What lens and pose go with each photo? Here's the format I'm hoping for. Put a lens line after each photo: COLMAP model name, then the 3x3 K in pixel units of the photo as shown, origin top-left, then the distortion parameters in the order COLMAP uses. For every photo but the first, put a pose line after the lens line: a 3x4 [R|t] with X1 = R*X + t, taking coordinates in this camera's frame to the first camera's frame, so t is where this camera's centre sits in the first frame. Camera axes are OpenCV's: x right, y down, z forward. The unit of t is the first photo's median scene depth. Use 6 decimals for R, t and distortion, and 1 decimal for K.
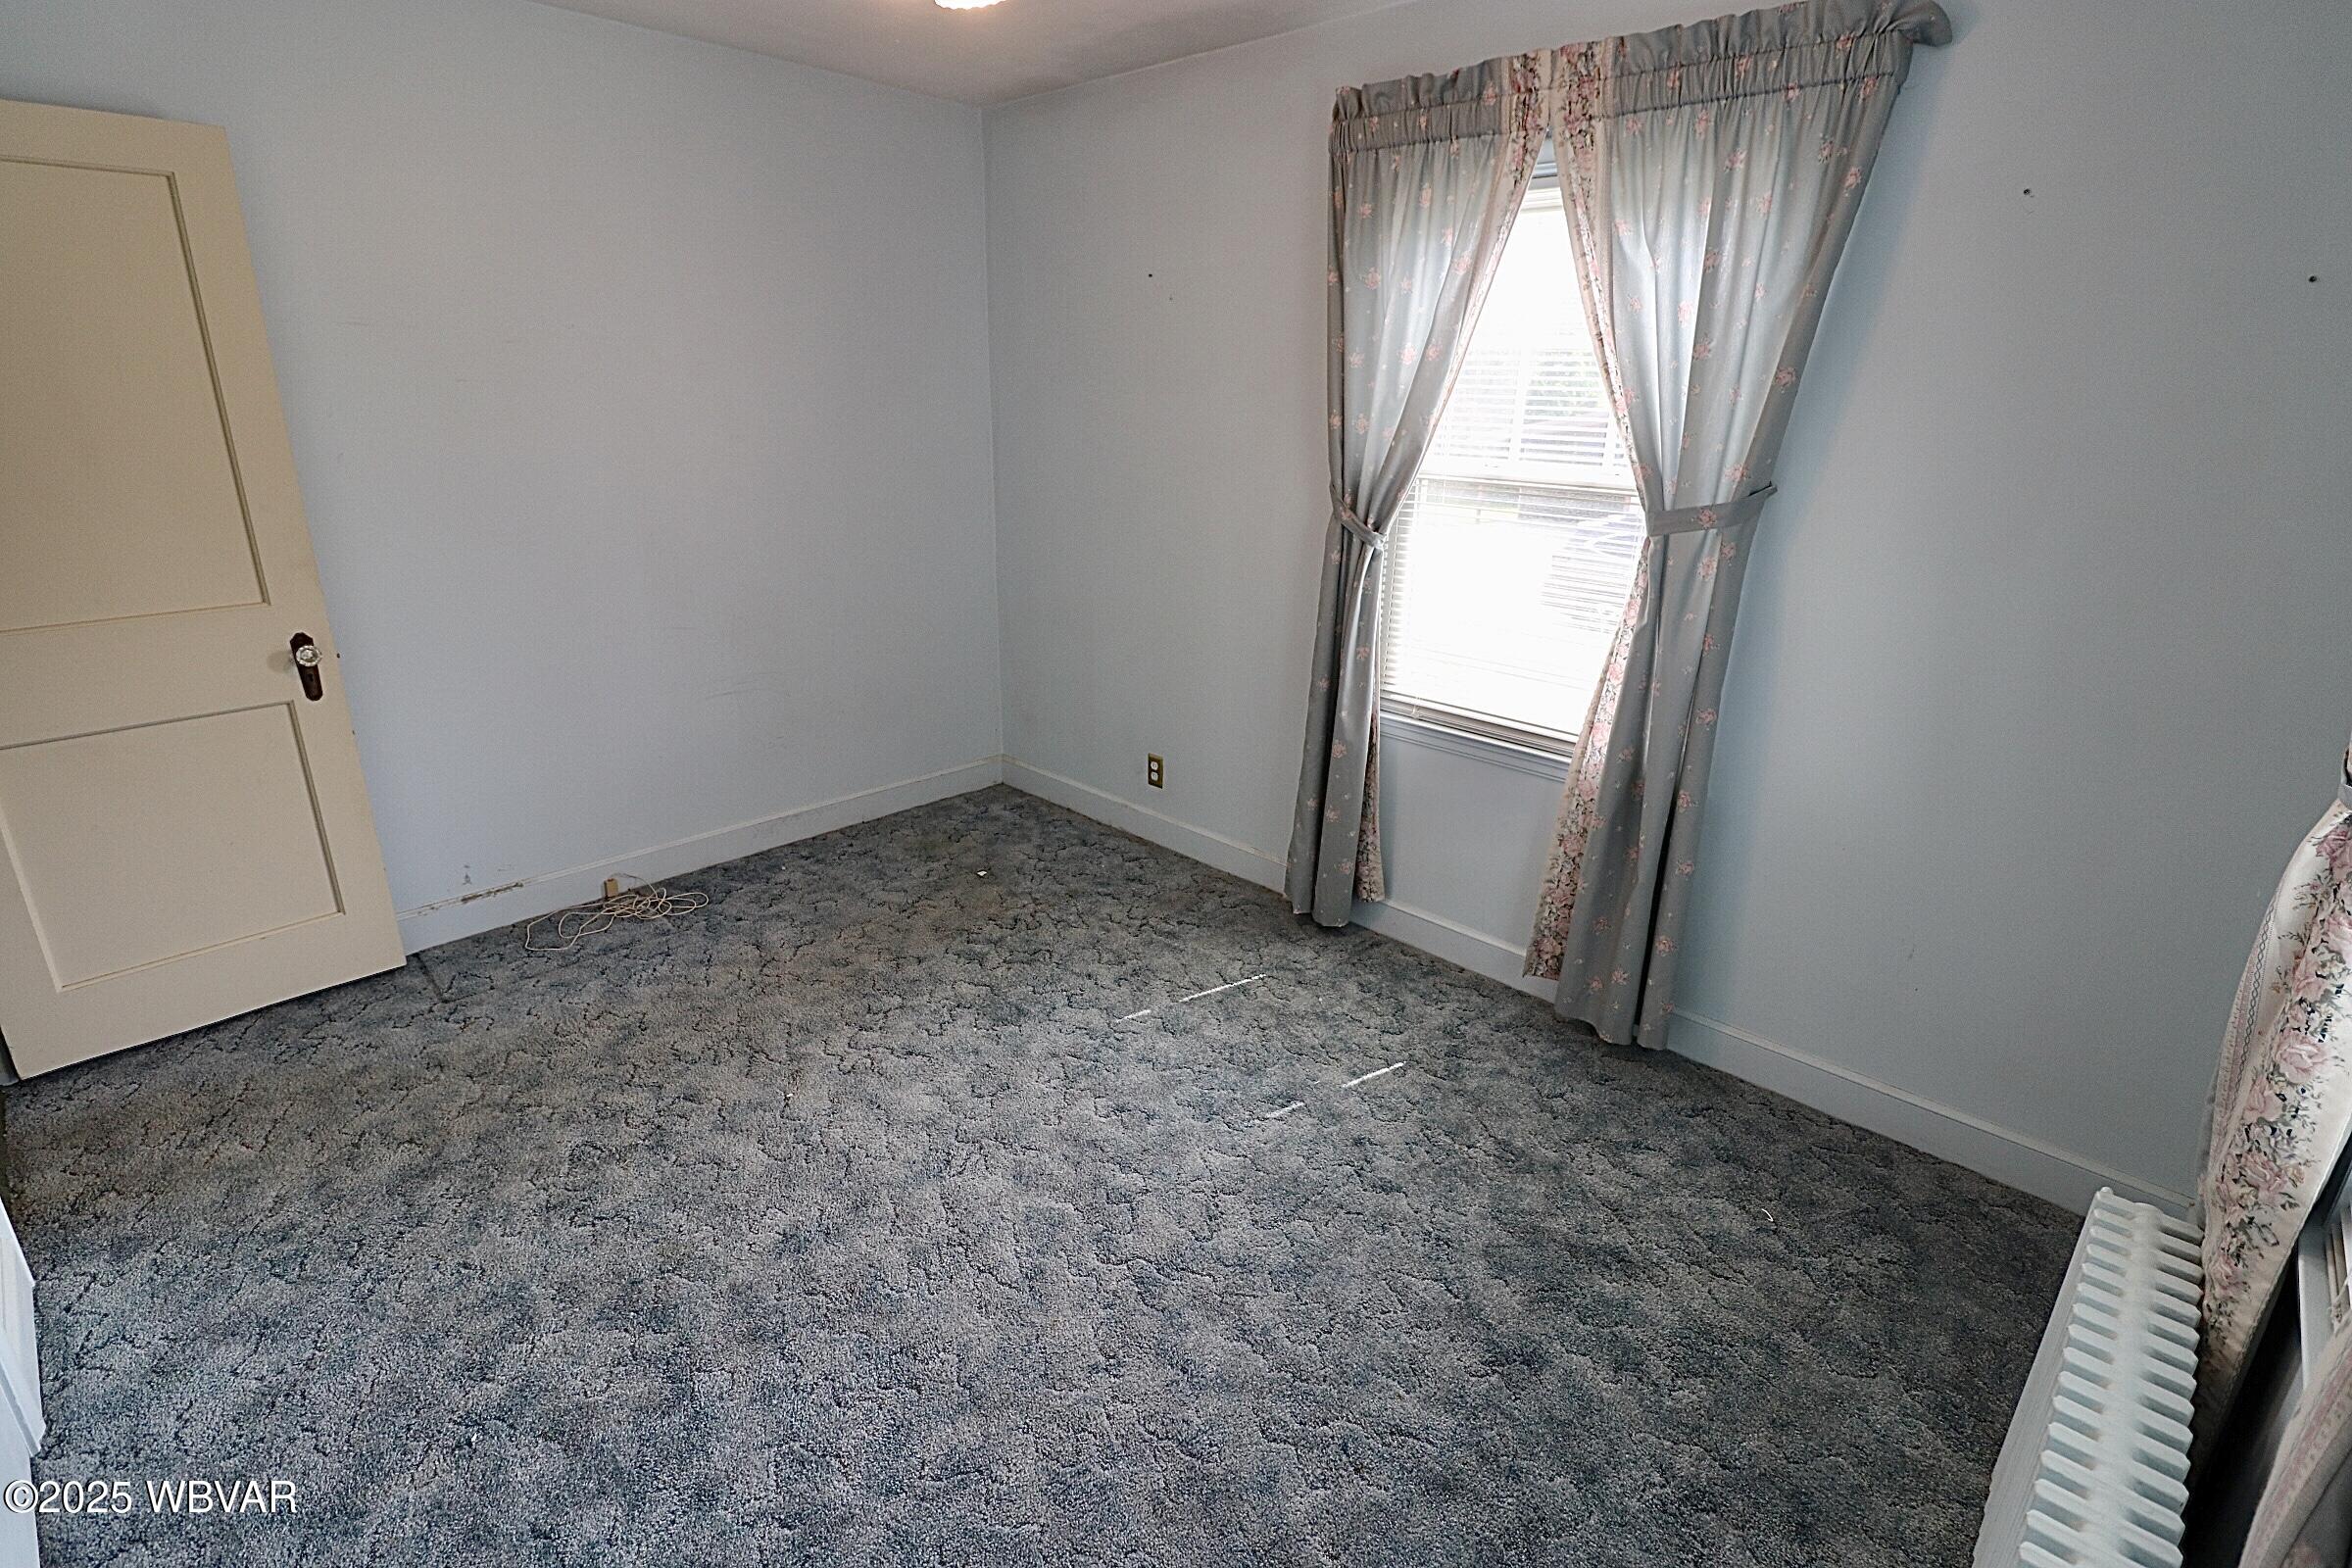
lens RADIAL K [[1084.5, 0, 1182.5], [0, 1084.5, 761.3], [0, 0, 1]] dist [0.001016, -0.012095]
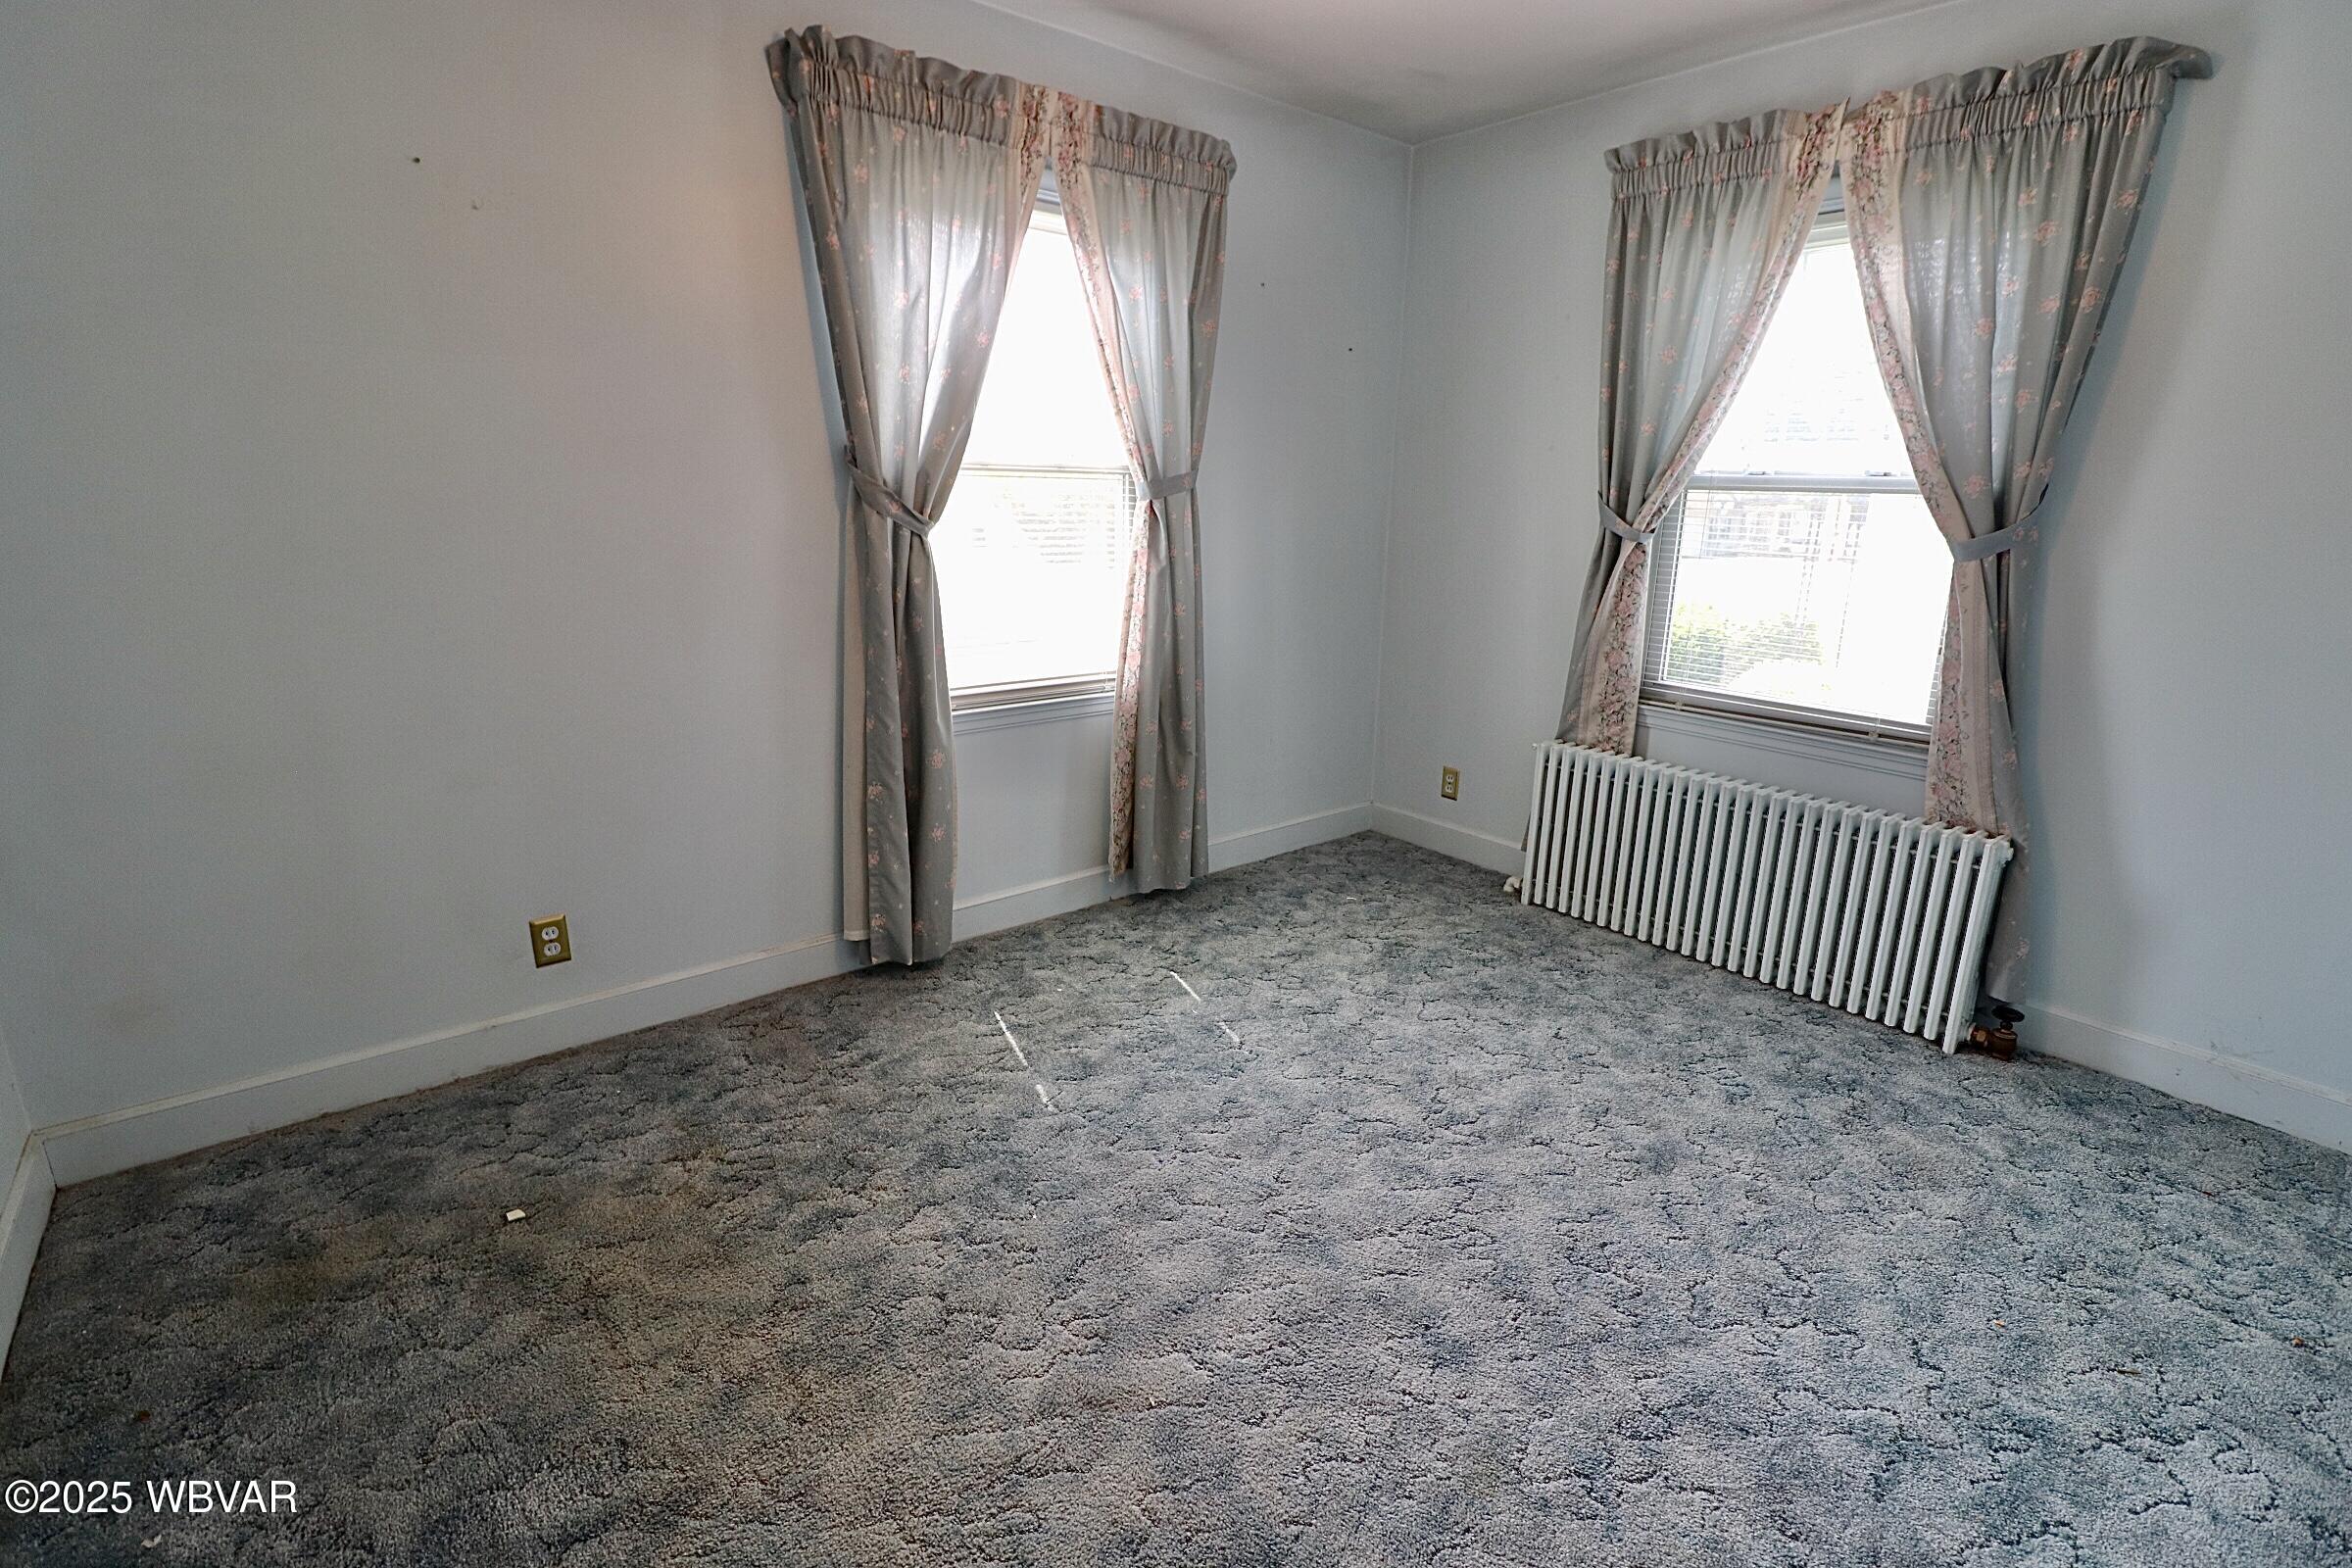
lens RADIAL K [[1084.5, 0, 1182.5], [0, 1084.5, 761.3], [0, 0, 1]] dist [0.001016, -0.012095]
pose [[0.123340, -0.260148, 0.957659, -0.826839], [0.307377, 0.927583, 0.212390, -0.162980], [-0.943561, 0.268166, 0.194371, 0.717626]]
